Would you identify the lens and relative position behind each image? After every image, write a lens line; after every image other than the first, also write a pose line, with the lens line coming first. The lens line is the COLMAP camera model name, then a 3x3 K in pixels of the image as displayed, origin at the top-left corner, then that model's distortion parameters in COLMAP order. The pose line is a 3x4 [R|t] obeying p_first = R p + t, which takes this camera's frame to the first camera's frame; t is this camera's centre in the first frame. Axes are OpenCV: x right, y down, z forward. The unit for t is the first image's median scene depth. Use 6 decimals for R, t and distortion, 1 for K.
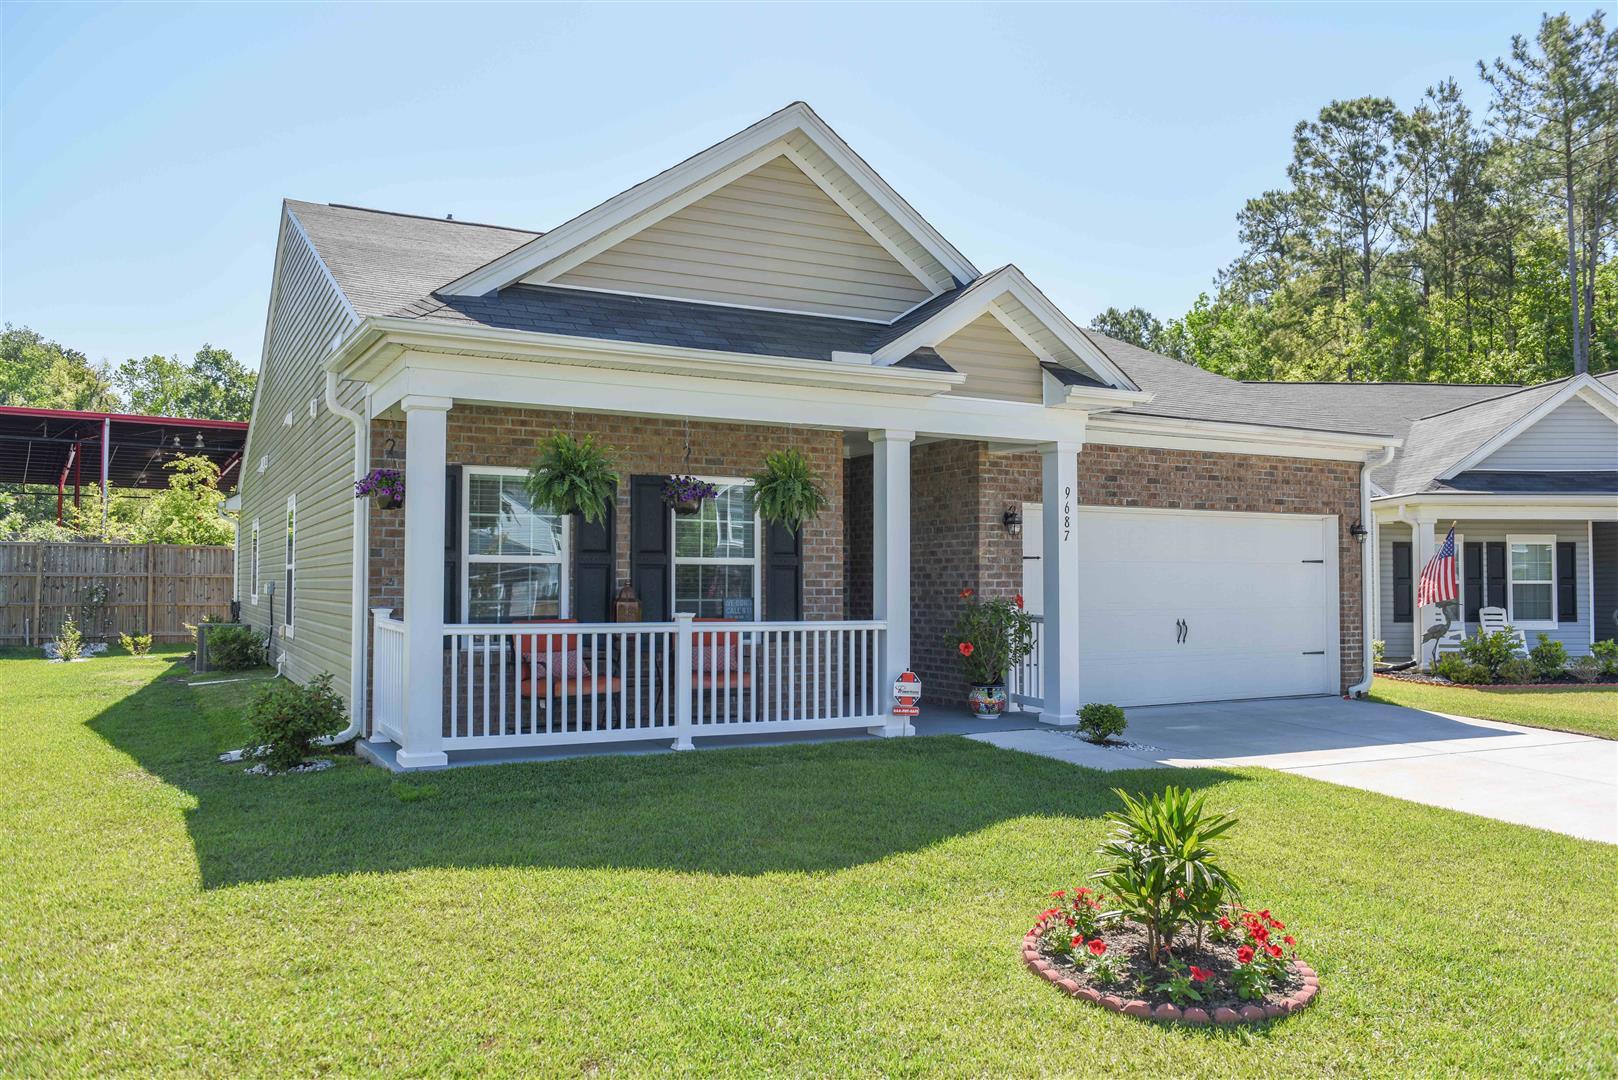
lens RADIAL K [[1225.4, 0, 809.0], [0, 1225.4, 540.0], [0, 0, 1]] dist [-0.026629, 0.000753]
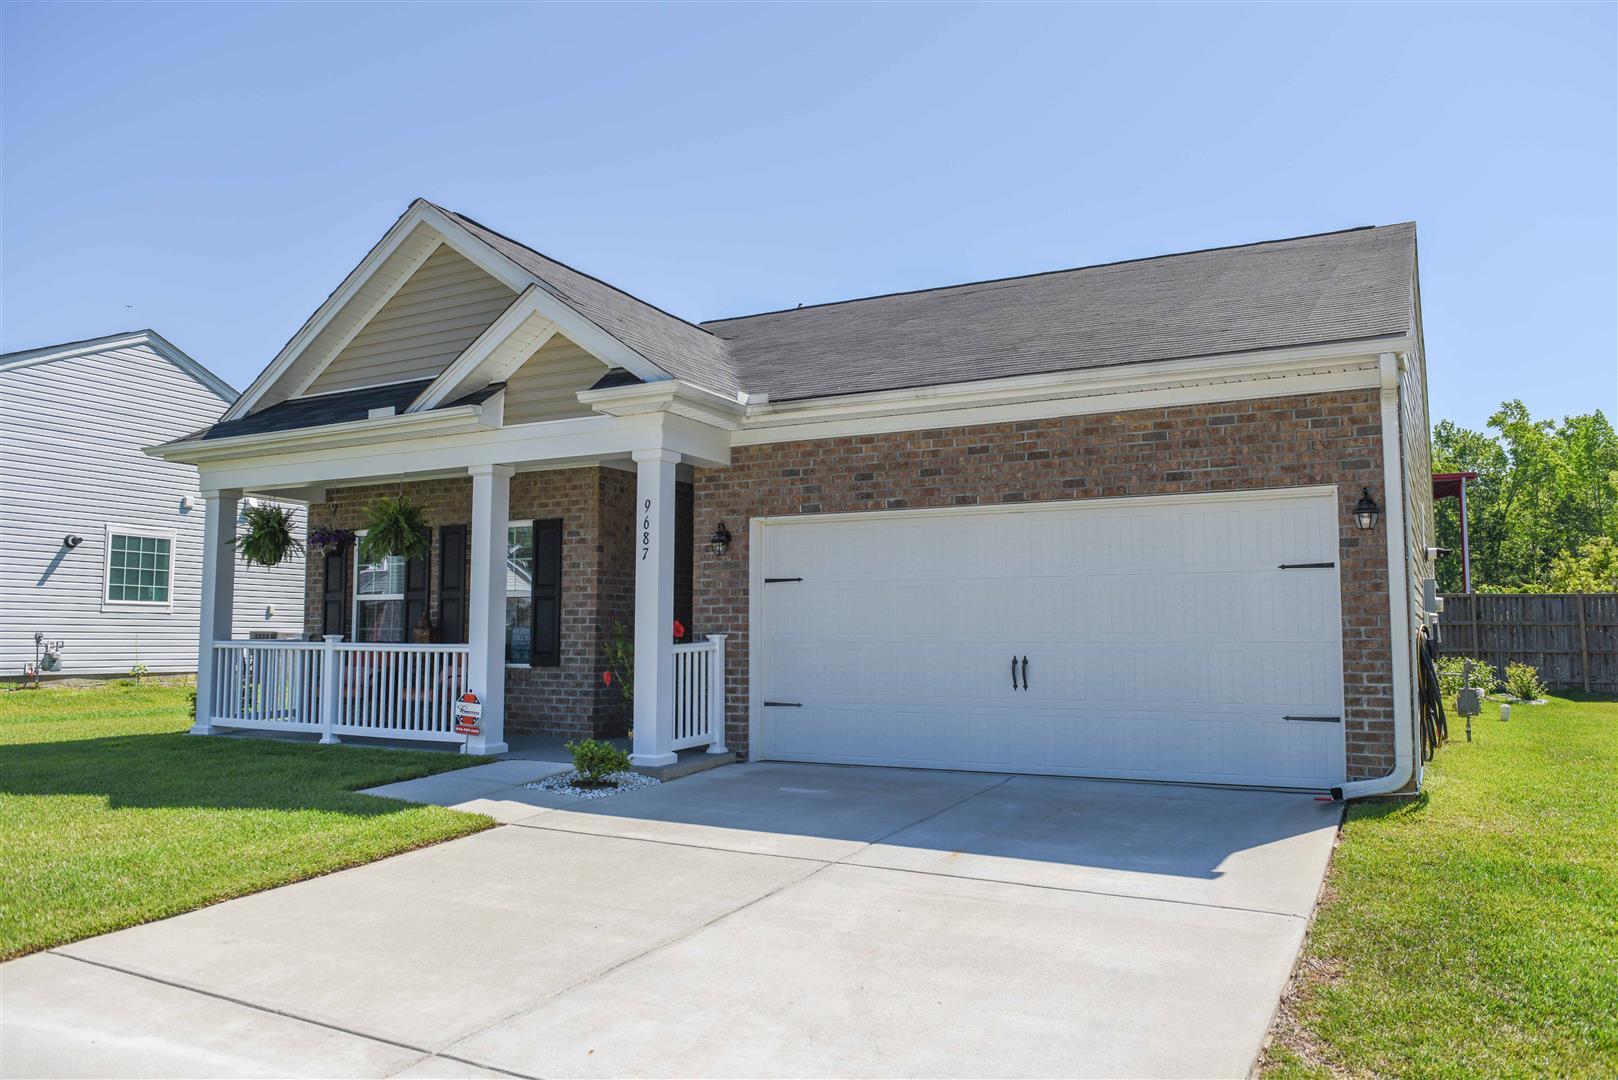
lens RADIAL K [[1184.5, 0, 809.0], [0, 1184.5, 540.0], [0, 0, 1]] dist [-0.031531, -0.000651]
pose [[0.548453, -0.070221, -0.833228, 0.923885], [0.029121, 0.997467, -0.064893, 0.042814], [0.835674, 0.011326, 0.549109, 0.576143]]
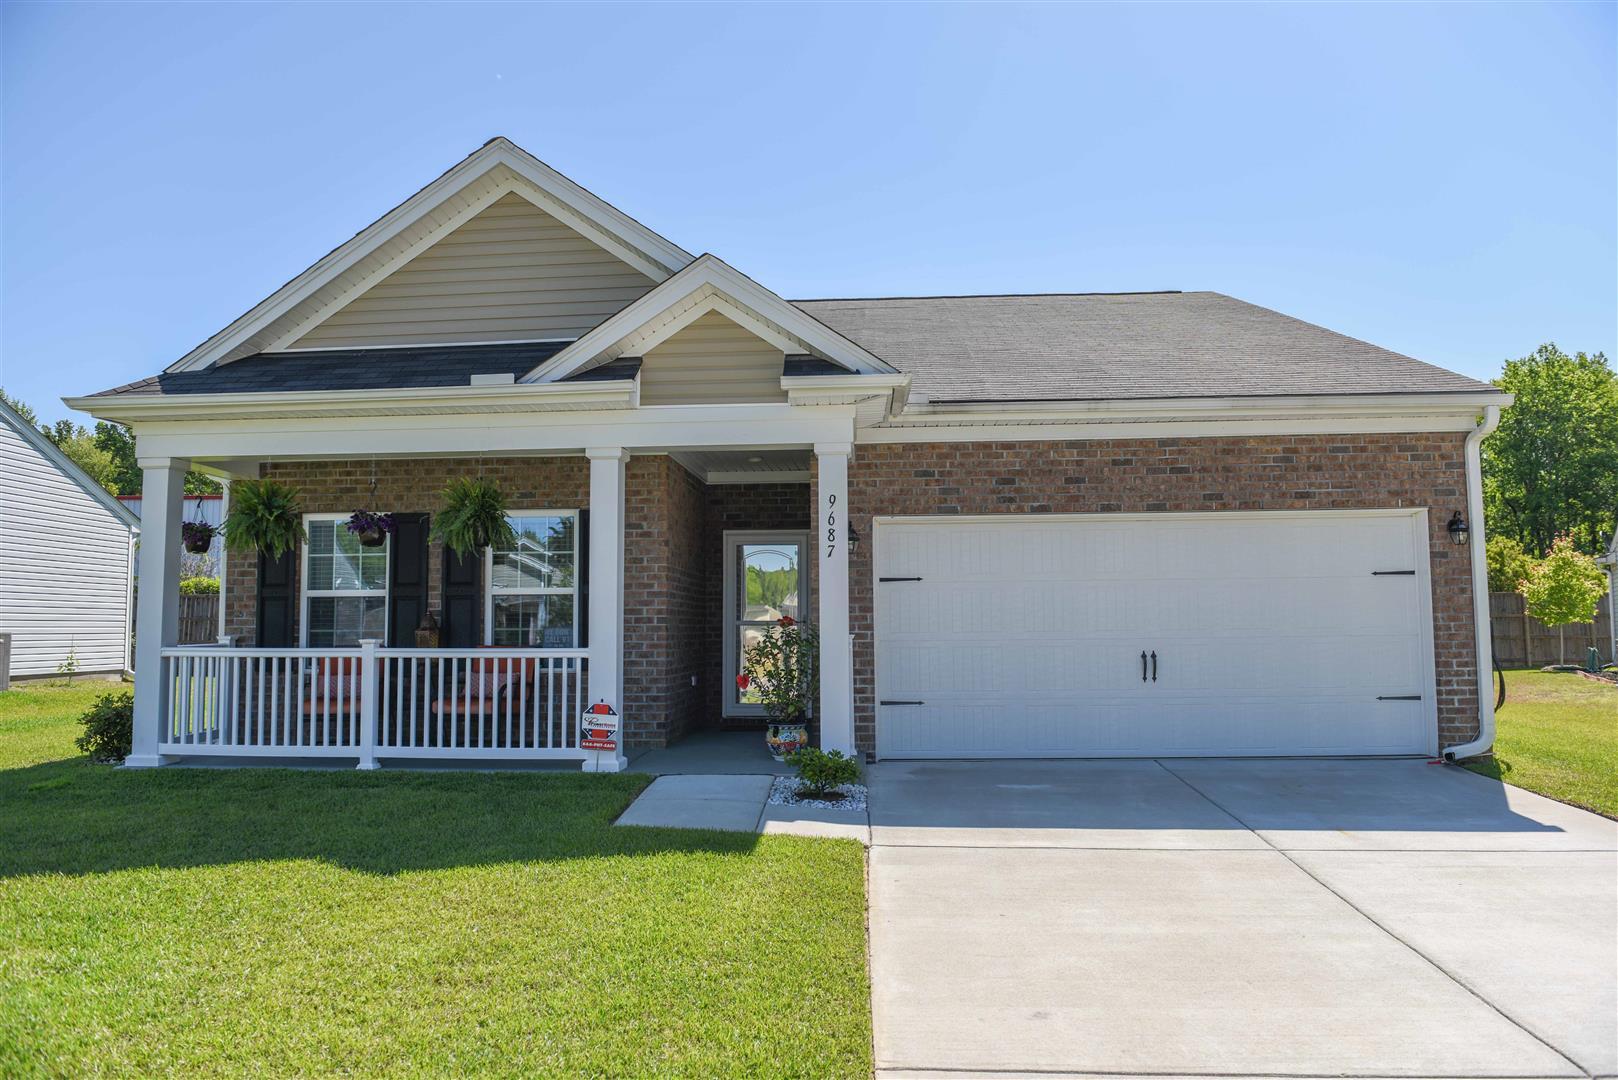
lens RADIAL K [[1105.5, 0, 809.0], [0, 1105.5, 540.0], [0, 0, 1]] dist [-0.044381, -0.003024]
pose [[0.844560, -0.051118, -0.533016, 0.565130], [0.028373, 0.998306, -0.050786, 0.025605], [0.534709, 0.027768, 0.844580, 0.310393]]
